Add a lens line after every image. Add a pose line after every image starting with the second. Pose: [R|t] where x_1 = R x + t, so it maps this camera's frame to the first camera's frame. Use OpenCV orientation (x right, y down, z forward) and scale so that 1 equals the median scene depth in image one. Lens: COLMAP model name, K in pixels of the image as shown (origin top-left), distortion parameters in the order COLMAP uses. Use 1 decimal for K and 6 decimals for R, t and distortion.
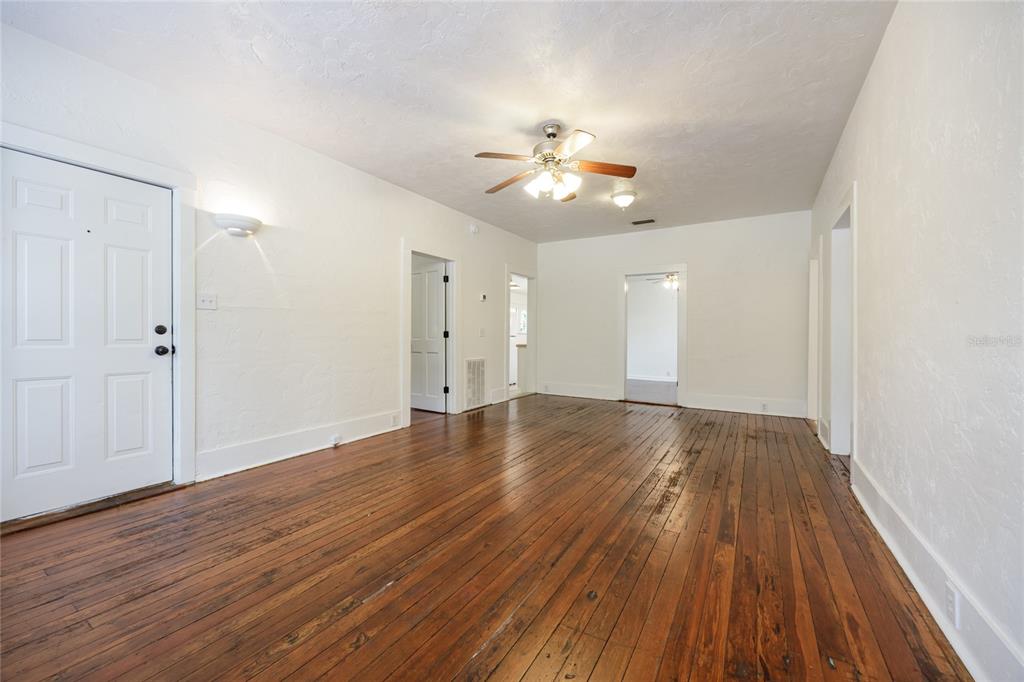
lens RADIAL K [[394.7, 0, 512.3], [0, 394.7, 338.8], [0, 0, 1]] dist [-0.000893, -0.000031]
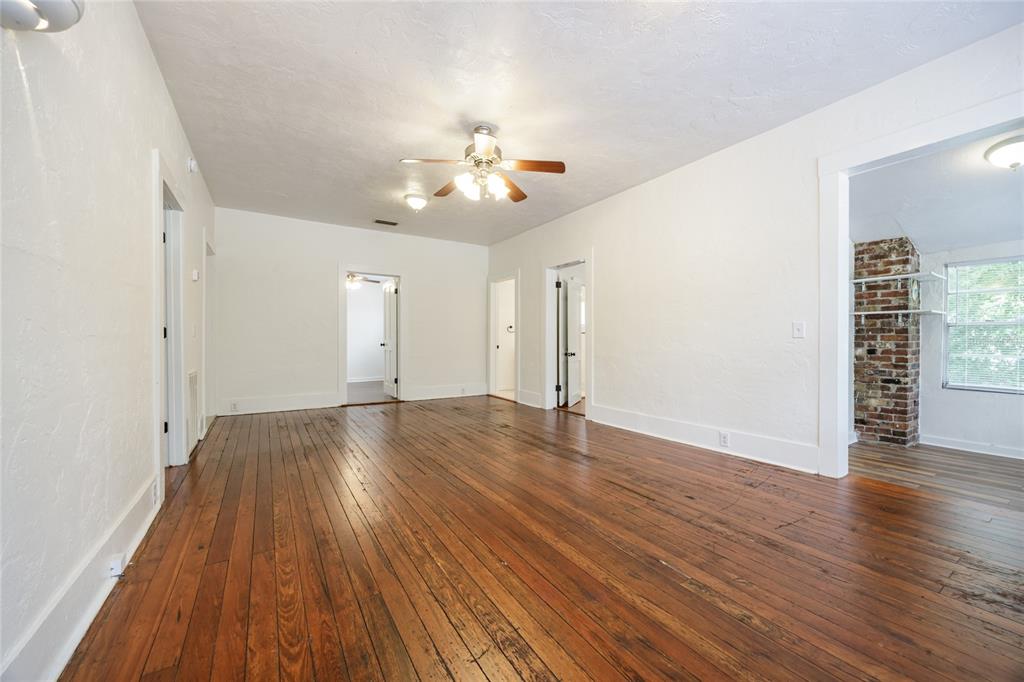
lens RADIAL K [[394.7, 0, 512.3], [0, 394.7, 338.8], [0, 0, 1]] dist [-0.000893, -0.000031]
pose [[0.444299, -0.006671, 0.895854, -0.976465], [0.008824, 0.999956, 0.003070, 0.002400], [-0.895835, 0.006541, 0.444339, 0.596190]]
